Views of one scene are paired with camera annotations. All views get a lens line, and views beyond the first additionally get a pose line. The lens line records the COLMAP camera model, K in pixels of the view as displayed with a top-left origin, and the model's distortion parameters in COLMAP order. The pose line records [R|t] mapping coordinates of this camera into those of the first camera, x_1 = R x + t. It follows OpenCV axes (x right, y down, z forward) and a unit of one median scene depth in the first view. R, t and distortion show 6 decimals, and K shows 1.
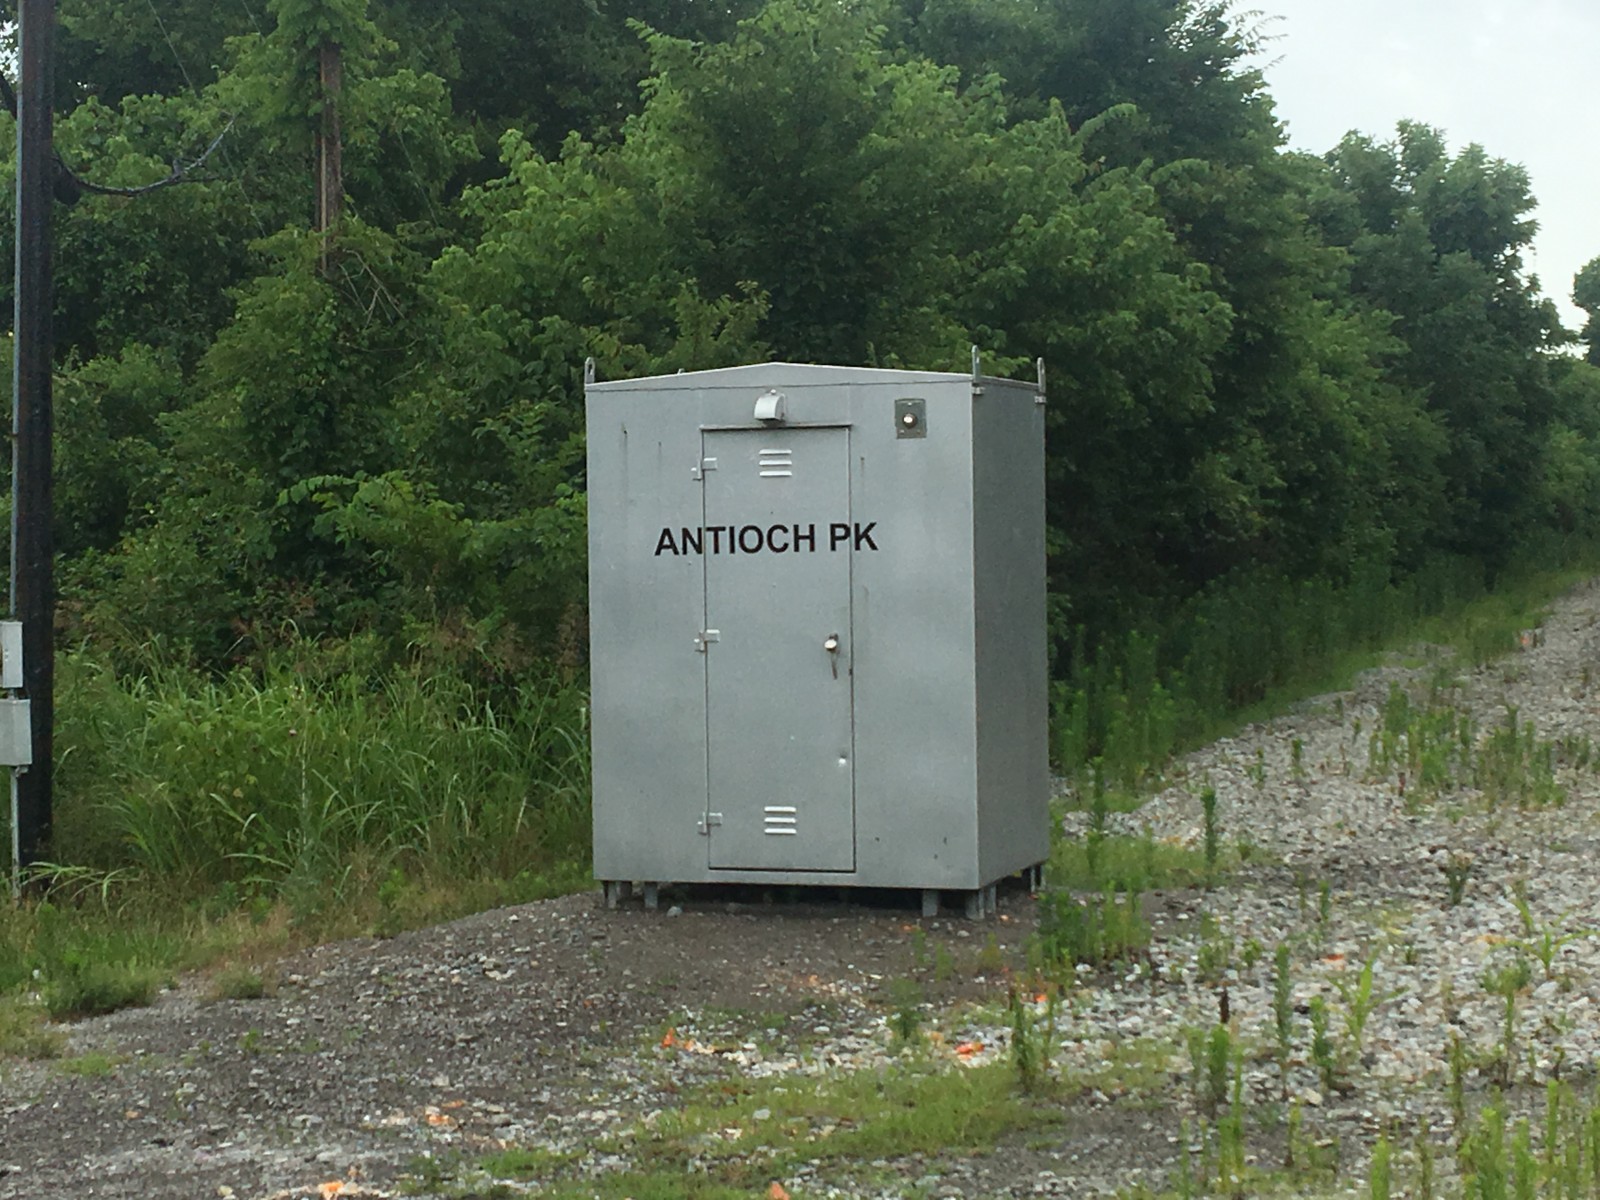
lens RADIAL K [[3110.6, 0, 800.0], [0, 3110.6, 600.0], [0, 0, 1]] dist [0.047406, 0.062545]
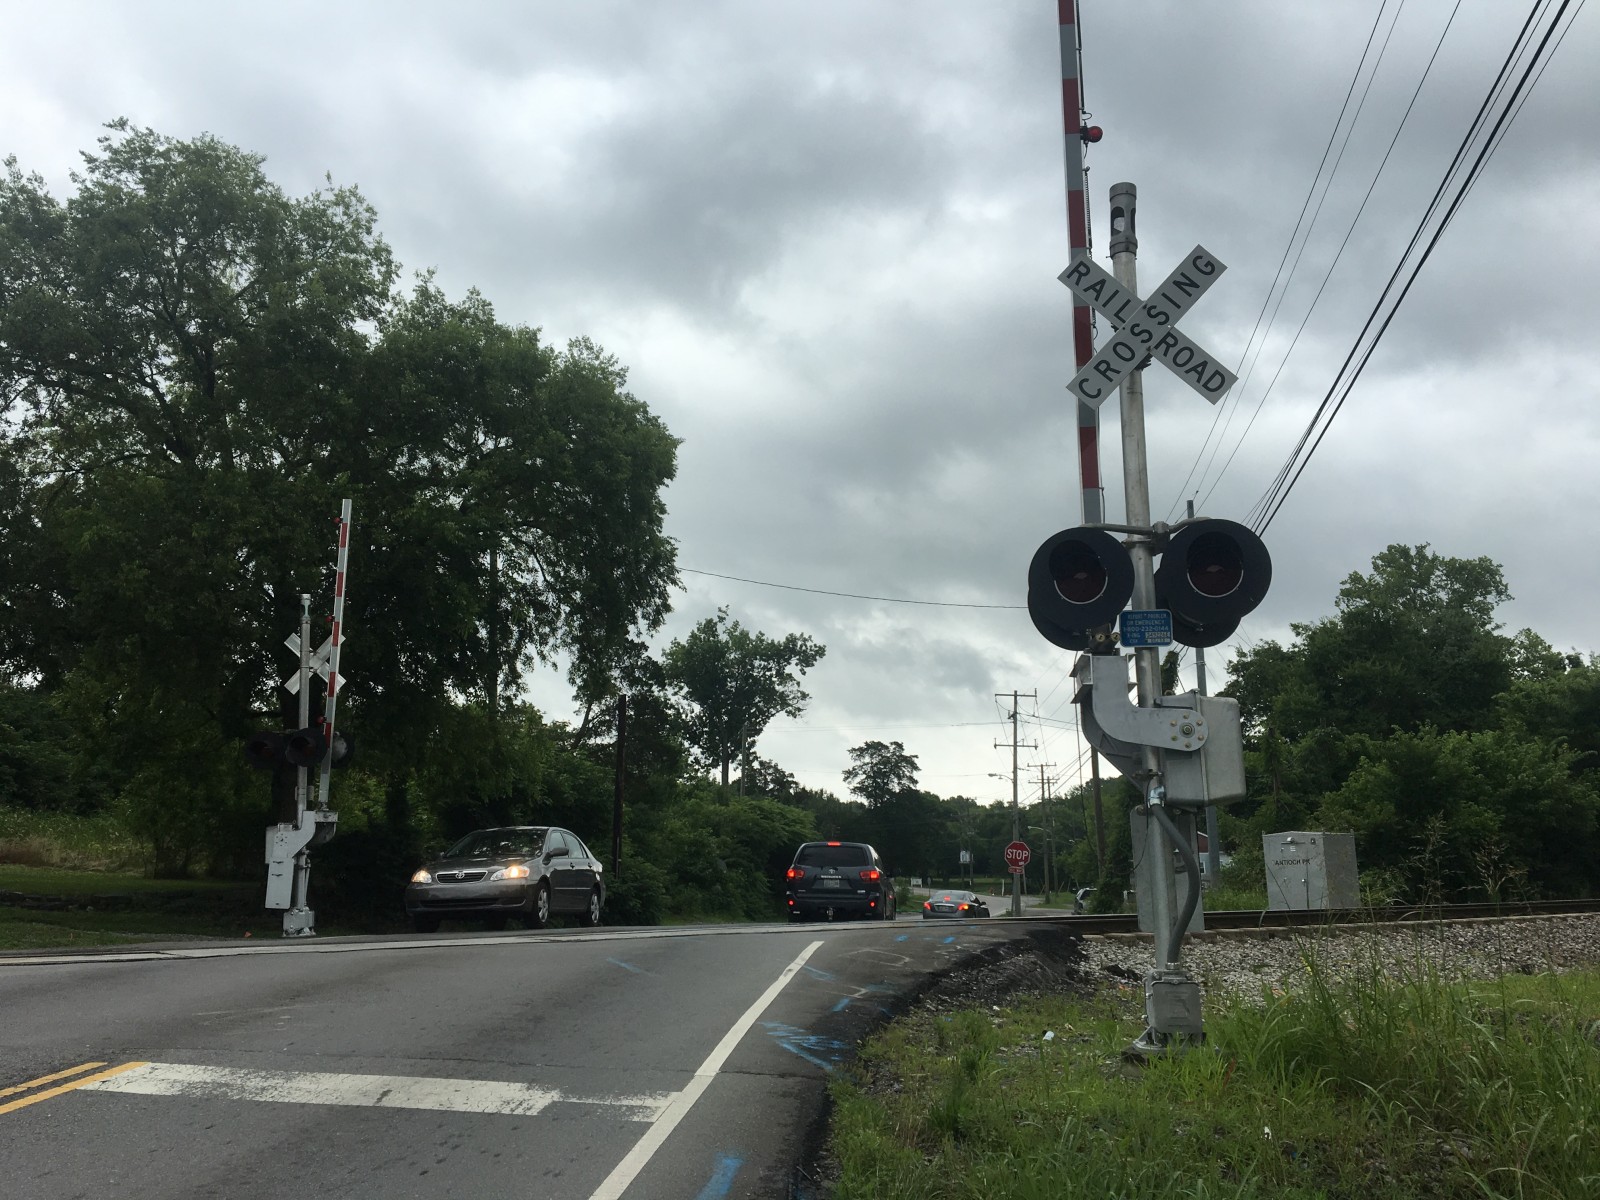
lens RADIAL K [[1356.4, 0, 788.4], [0, 1356.4, 586.7], [0, 0, 1]] dist [0.133586, -0.203324]
pose [[0.782267, -0.128288, -0.609590, 0.620962], [-0.010197, 0.975797, -0.218442, 0.035988], [0.622859, 0.177096, 0.762026, -1.152620]]
